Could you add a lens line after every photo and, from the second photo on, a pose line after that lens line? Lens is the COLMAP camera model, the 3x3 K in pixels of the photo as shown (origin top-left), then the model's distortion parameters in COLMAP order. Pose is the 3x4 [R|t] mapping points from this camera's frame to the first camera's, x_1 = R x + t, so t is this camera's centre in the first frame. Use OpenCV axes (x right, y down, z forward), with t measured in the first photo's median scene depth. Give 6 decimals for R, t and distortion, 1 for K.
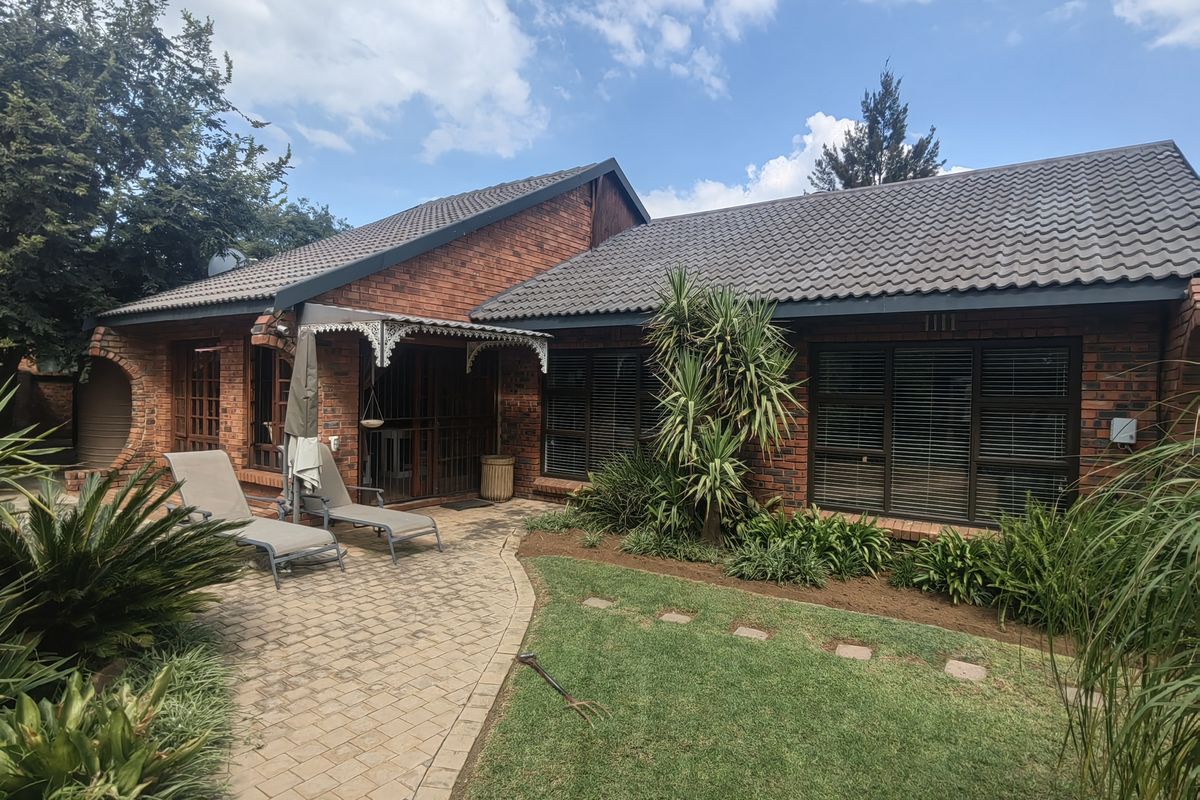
lens RADIAL K [[657.9, 0, 600.0], [0, 657.9, 400.0], [0, 0, 1]] dist [-0.003431, 0.018741]
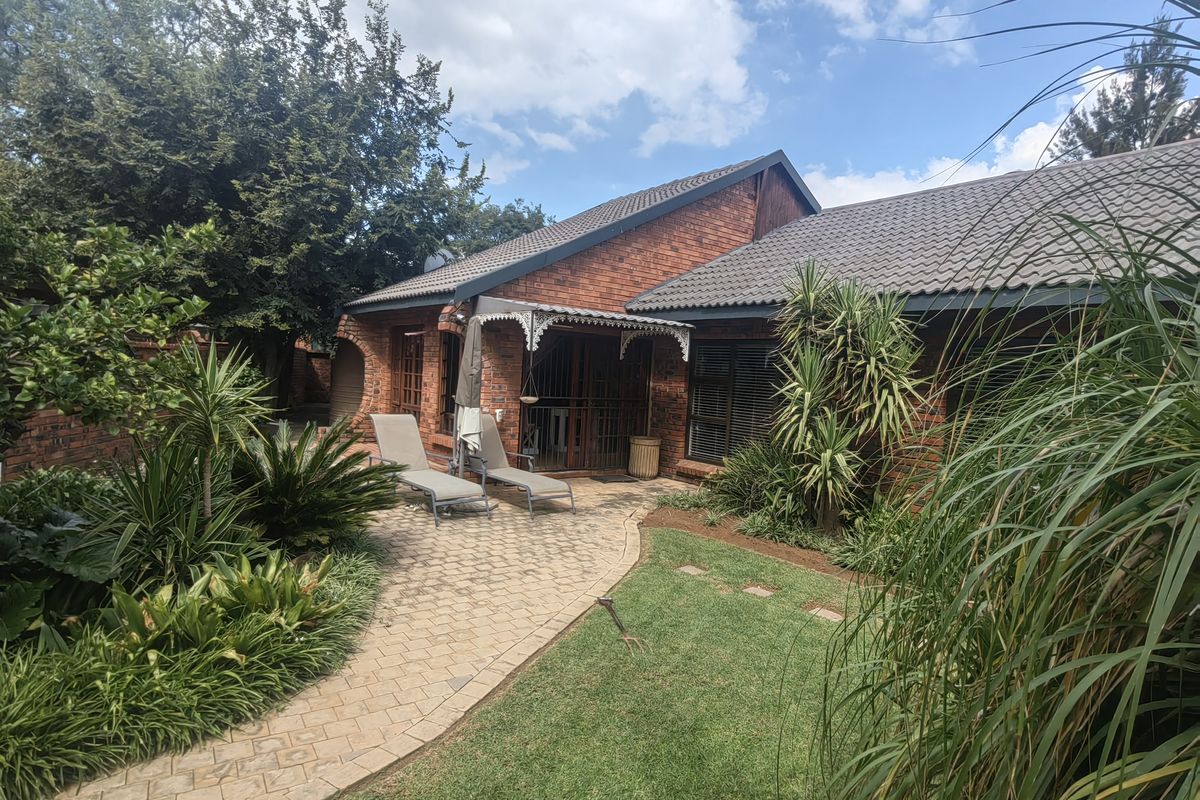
lens RADIAL K [[657.9, 0, 600.0], [0, 657.9, 400.0], [0, 0, 1]] dist [-0.003431, 0.018741]
pose [[0.951869, 0.048340, -0.302670, 0.122347], [-0.044267, 0.998813, 0.020308, 0.006901], [0.303293, -0.005933, 0.952879, -0.065217]]
